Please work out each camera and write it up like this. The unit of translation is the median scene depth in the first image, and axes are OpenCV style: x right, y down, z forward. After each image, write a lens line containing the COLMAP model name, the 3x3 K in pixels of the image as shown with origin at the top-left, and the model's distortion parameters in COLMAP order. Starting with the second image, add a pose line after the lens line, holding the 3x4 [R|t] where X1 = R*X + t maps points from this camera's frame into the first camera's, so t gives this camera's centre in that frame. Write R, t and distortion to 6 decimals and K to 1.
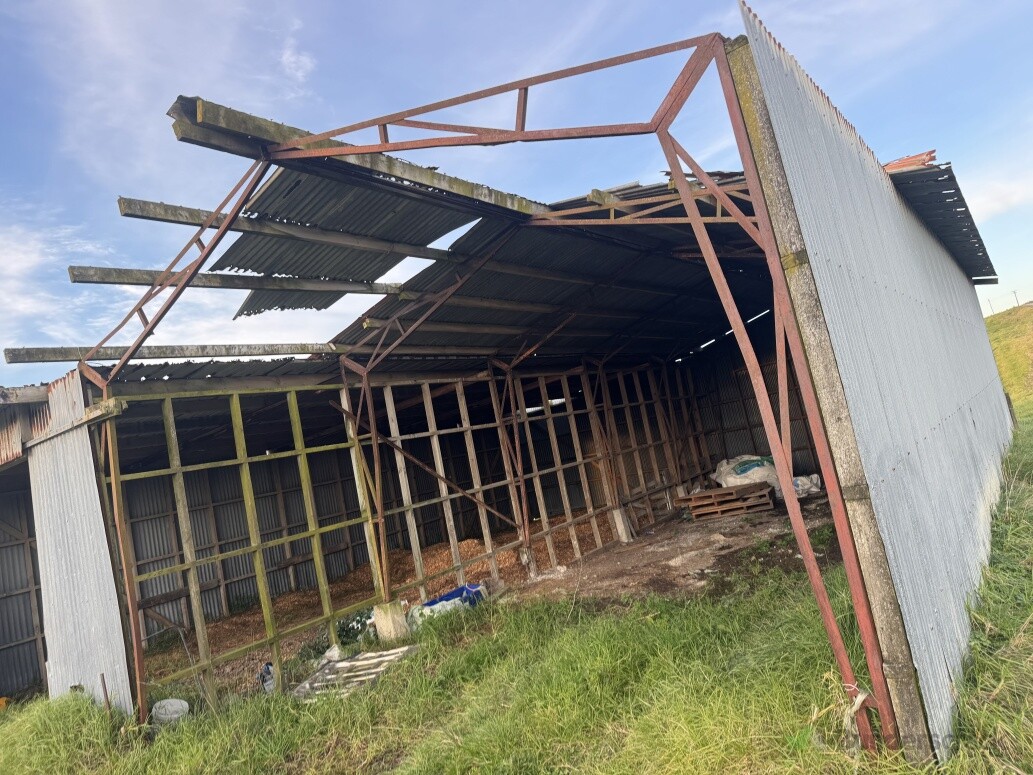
lens RADIAL K [[708.3, 0, 504.7], [0, 708.3, 386.2], [0, 0, 1]] dist [0.059224, -0.114527]
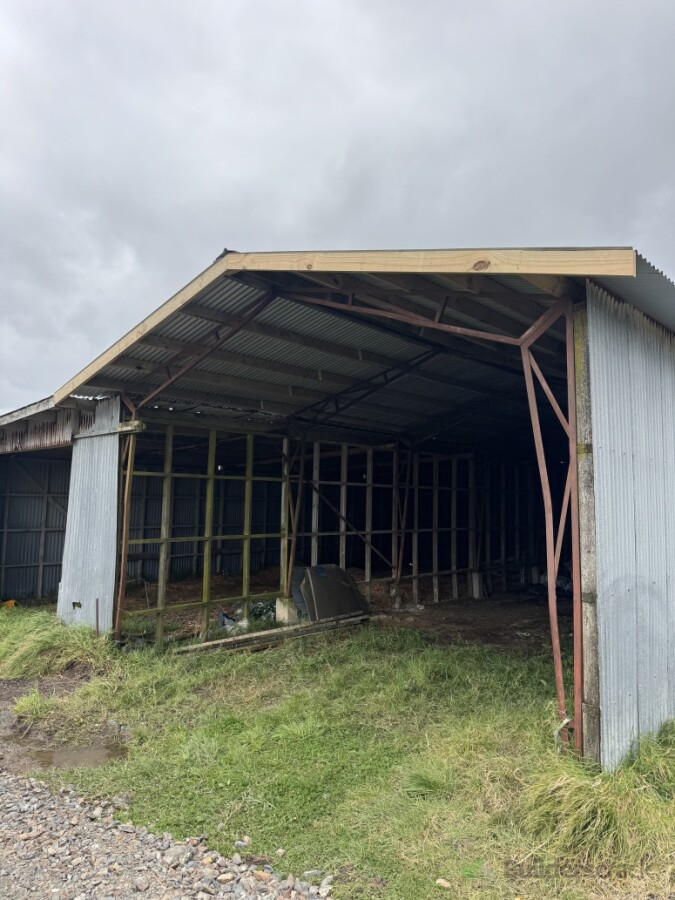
lens RADIAL K [[617.1, 0, 303.9], [0, 617.1, 449.4], [0, 0, 1]] dist [0.059224, -0.114527]
pose [[0.964401, 0.203201, -0.169233, 0.011505], [-0.198247, 0.979079, 0.045854, -0.039876], [0.175010, -0.010672, 0.984509, -0.170606]]
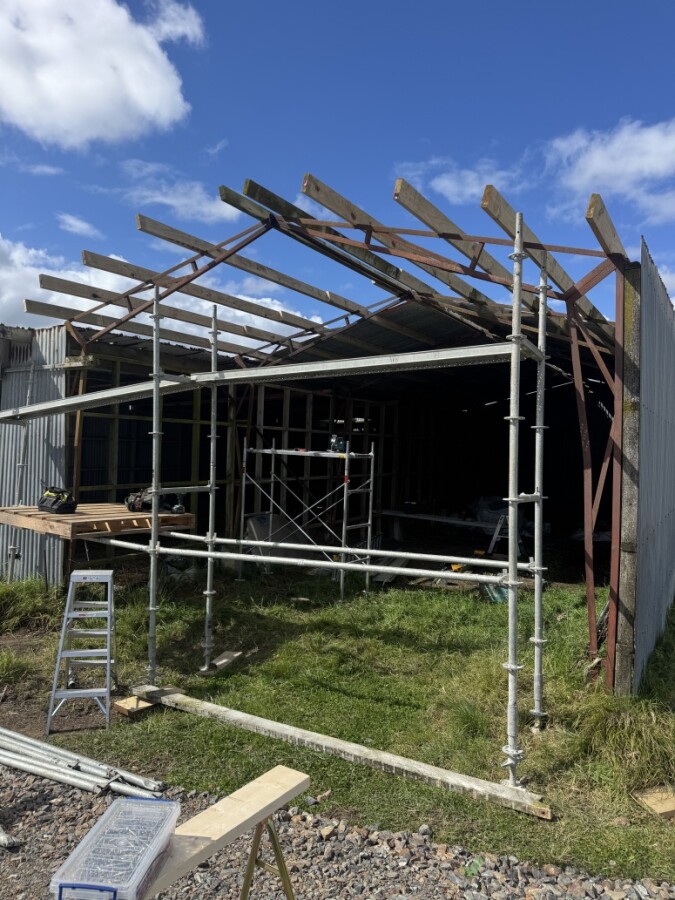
lens RADIAL K [[617.1, 0, 303.9], [0, 617.1, 449.4], [0, 0, 1]] dist [0.059224, -0.114527]
pose [[0.971588, 0.231403, 0.049696, -0.135376], [-0.235203, 0.967419, 0.093701, -0.012644], [-0.026394, -0.102728, 0.994359, -0.153336]]
